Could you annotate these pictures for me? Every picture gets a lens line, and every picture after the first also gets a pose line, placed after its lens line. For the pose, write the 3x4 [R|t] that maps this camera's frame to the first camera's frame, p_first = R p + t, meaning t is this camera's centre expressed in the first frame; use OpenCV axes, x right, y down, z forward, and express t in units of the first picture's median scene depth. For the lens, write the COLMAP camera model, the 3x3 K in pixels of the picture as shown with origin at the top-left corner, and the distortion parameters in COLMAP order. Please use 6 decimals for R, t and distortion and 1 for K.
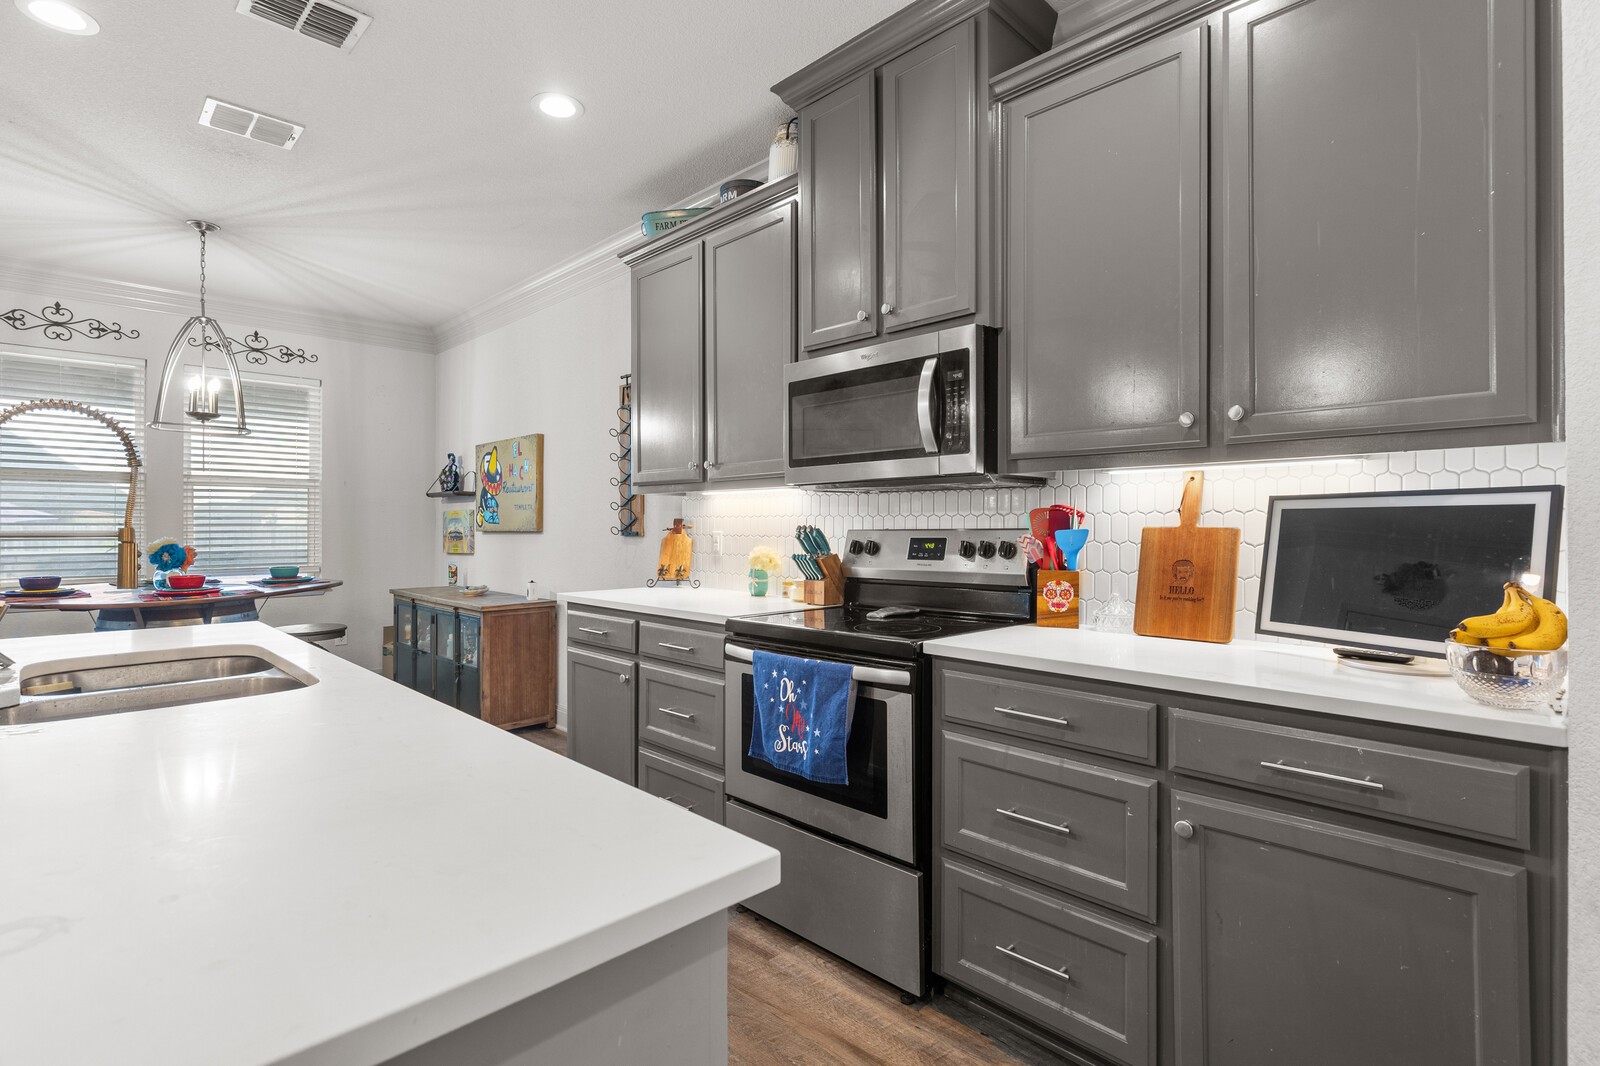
lens RADIAL K [[757.5, 0, 806.2], [0, 757.5, 526.5], [0, 0, 1]] dist [0.004639, -0.000157]
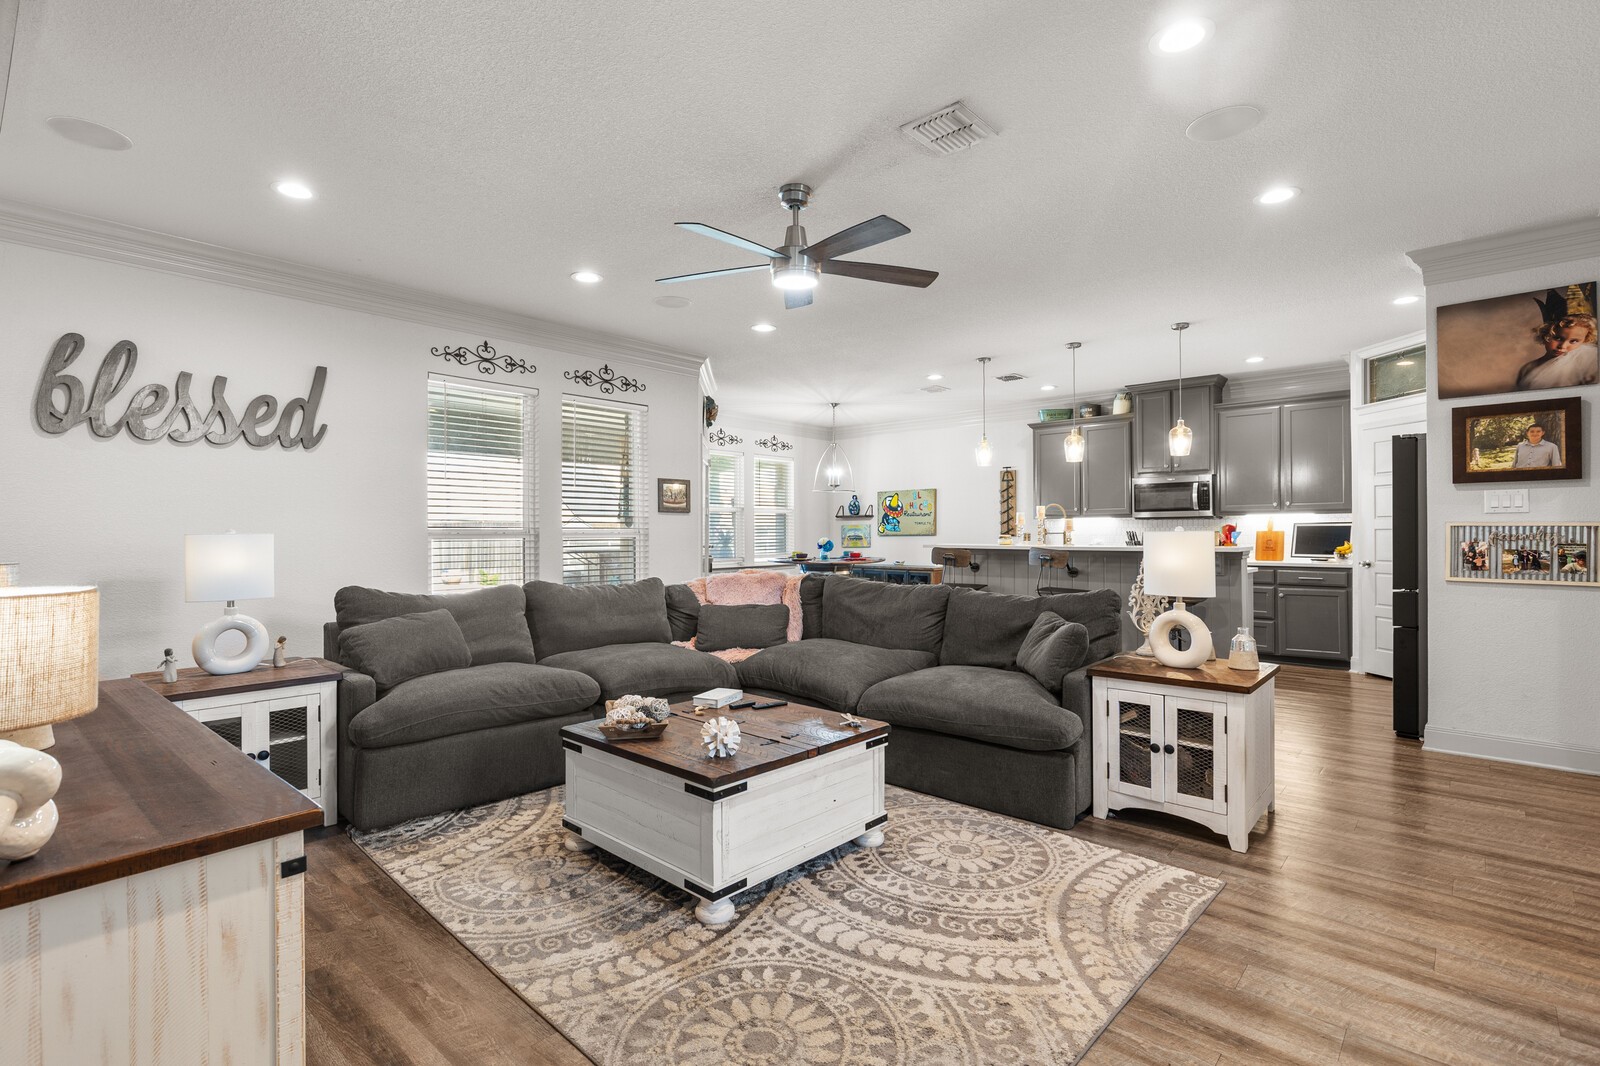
lens RADIAL K [[757.5, 0, 802.7], [0, 757.5, 527.2], [0, 0, 1]] dist [0.004639, -0.000157]
pose [[0.997958, -0.003314, 0.063793, -1.086390], [0.003921, 0.999948, -0.009395, 0.004895], [-0.063759, 0.009626, 0.997919, -1.378207]]
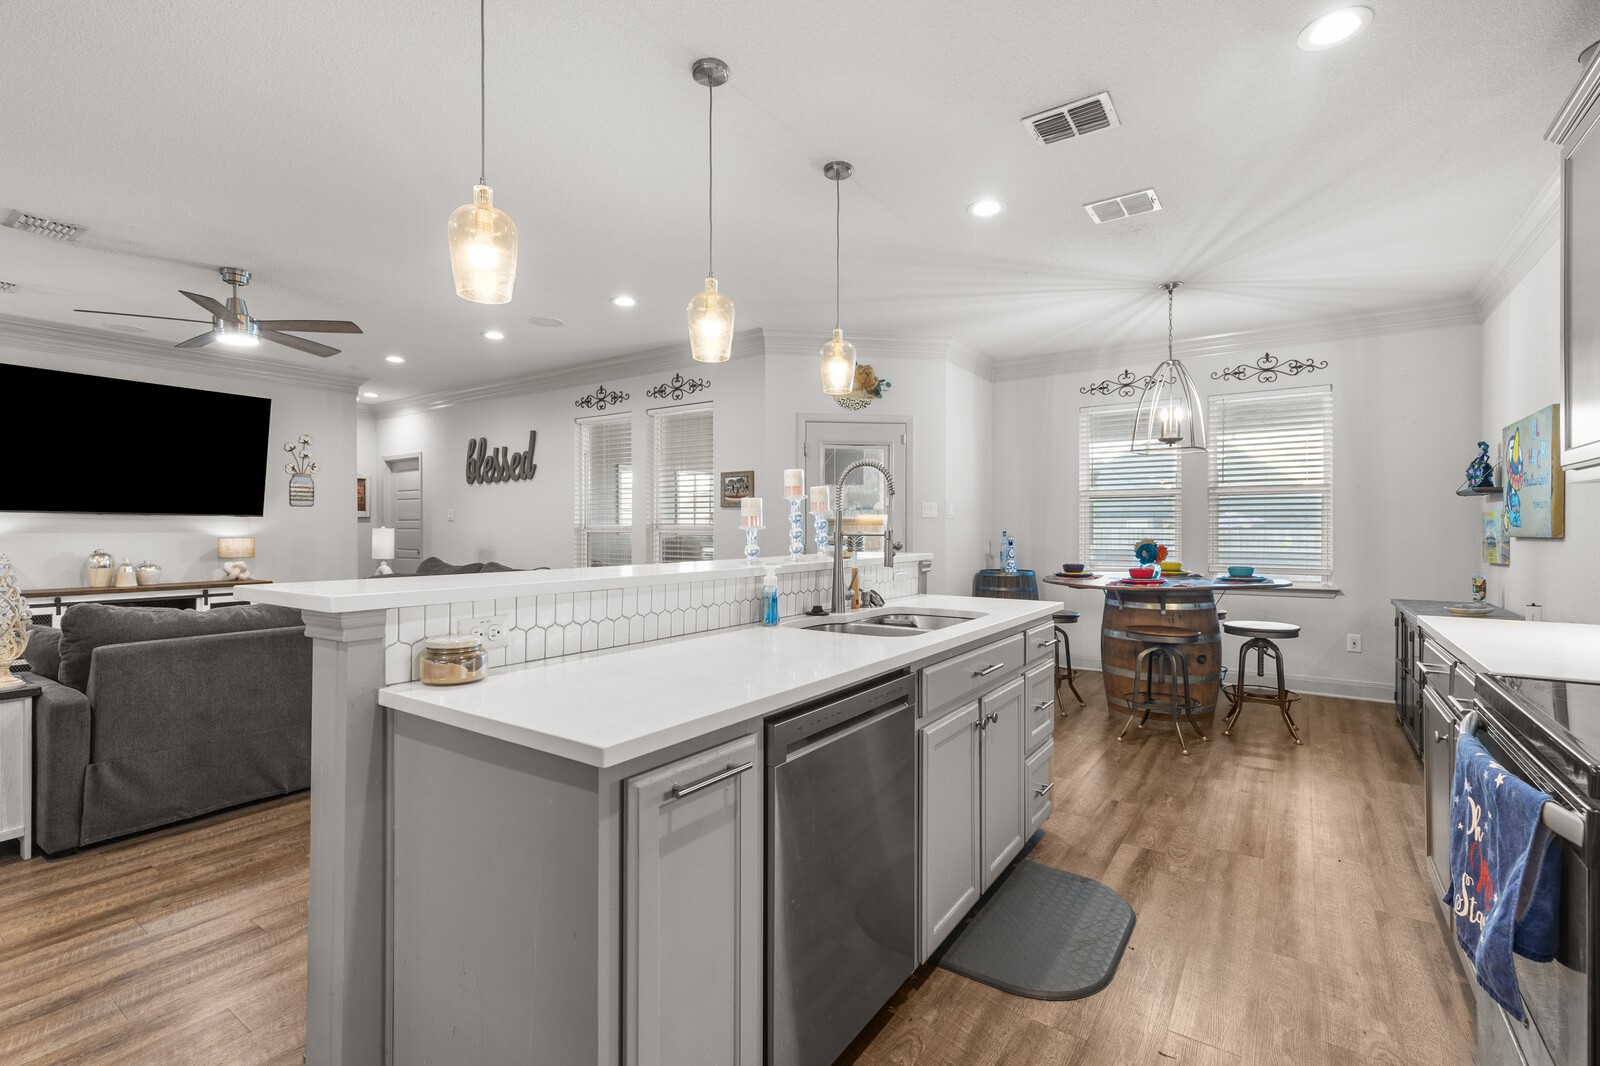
lens RADIAL K [[724.6, 0, 824.8], [0, 724.6, 532.5], [0, 0, 1]] dist [0.008149, -0.002627]
pose [[0.177454, 0.011374, -0.984063, 0.270174], [-0.001025, 0.999935, 0.011373, -0.009198], [0.984129, -0.001010, 0.177454, 0.239230]]
